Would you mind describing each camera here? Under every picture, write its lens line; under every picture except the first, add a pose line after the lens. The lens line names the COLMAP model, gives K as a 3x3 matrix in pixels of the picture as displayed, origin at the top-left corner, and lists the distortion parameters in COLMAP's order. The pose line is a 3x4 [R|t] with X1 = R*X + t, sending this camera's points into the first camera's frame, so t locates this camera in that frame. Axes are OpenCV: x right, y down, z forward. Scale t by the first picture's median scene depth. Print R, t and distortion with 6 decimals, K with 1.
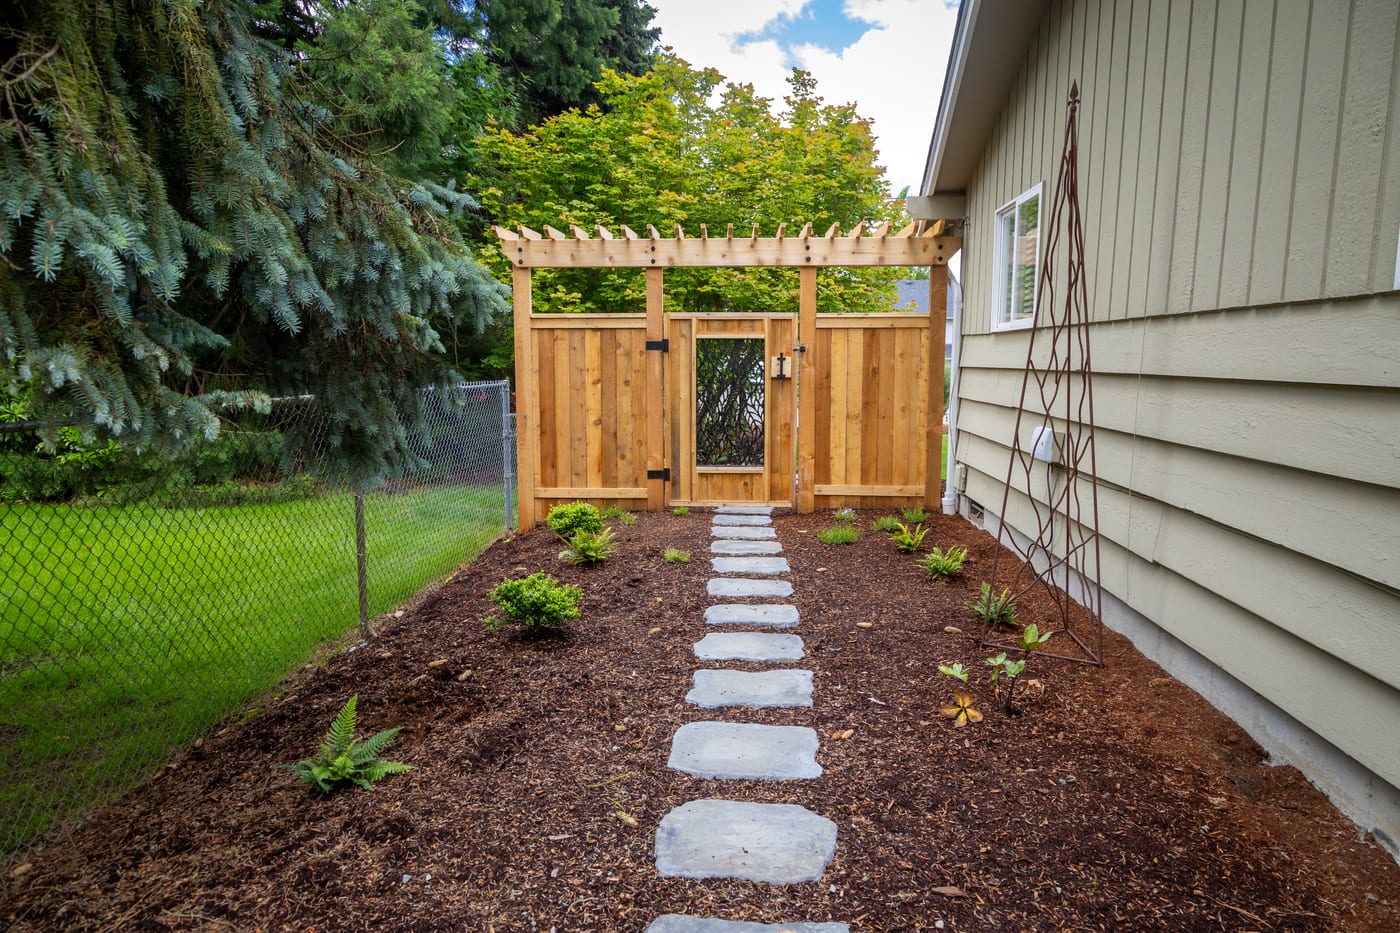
lens RADIAL K [[946.7, 0, 700.0], [0, 946.7, 466.5], [0, 0, 1]] dist [0.024263, -0.006182]
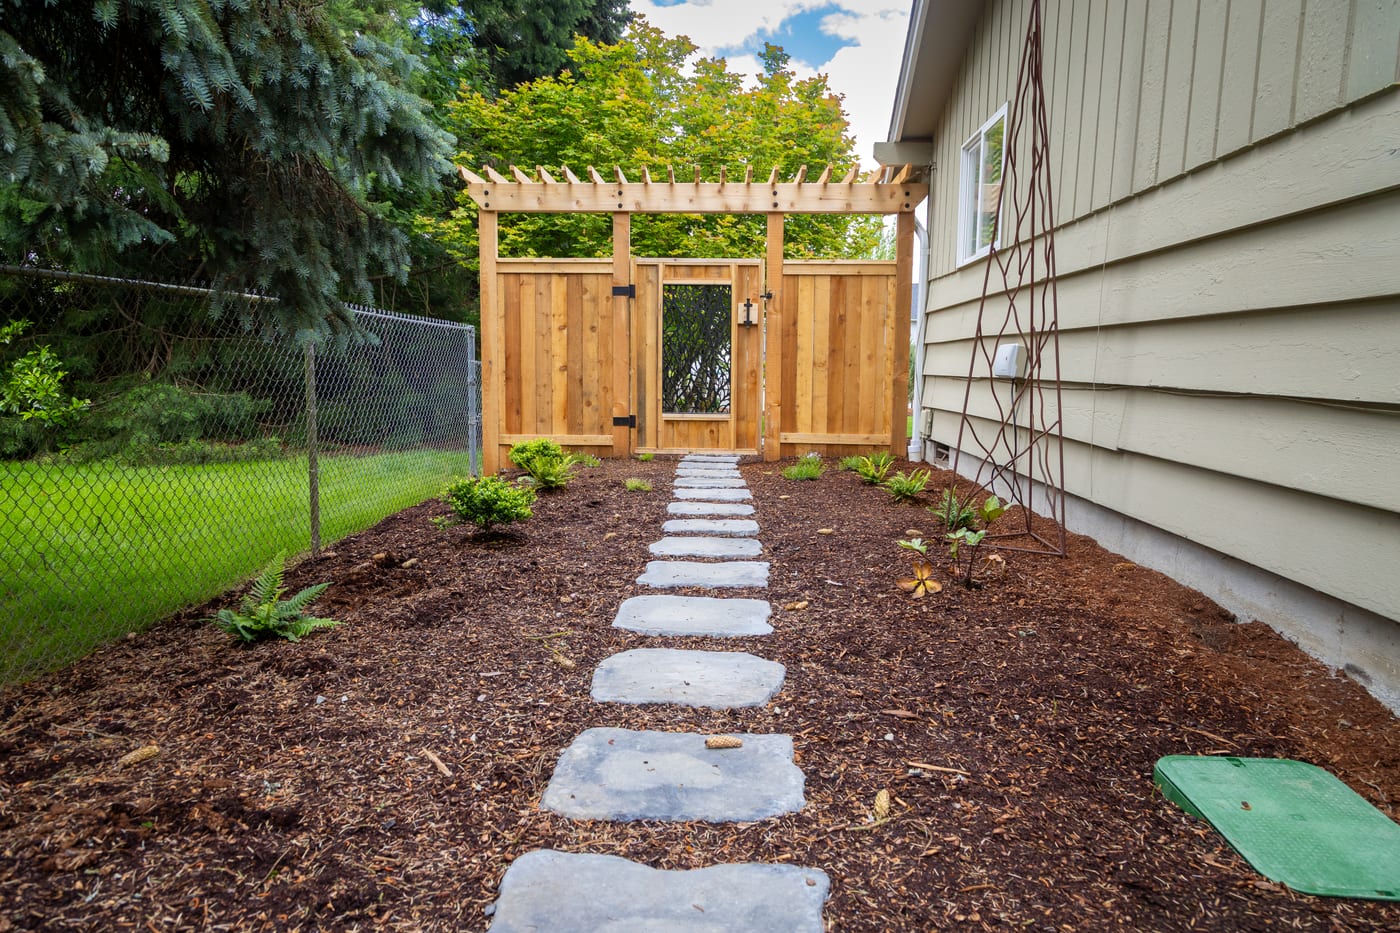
lens RADIAL K [[925.1, 0, 692.8], [0, 925.1, 471.1], [0, 0, 1]] dist [0.020537, -0.003288]
pose [[0.999840, 0.009130, 0.015379, 0.027564], [-0.008848, 0.999793, -0.018348, 0.155101], [-0.015543, 0.018209, 0.999713, 0.057115]]
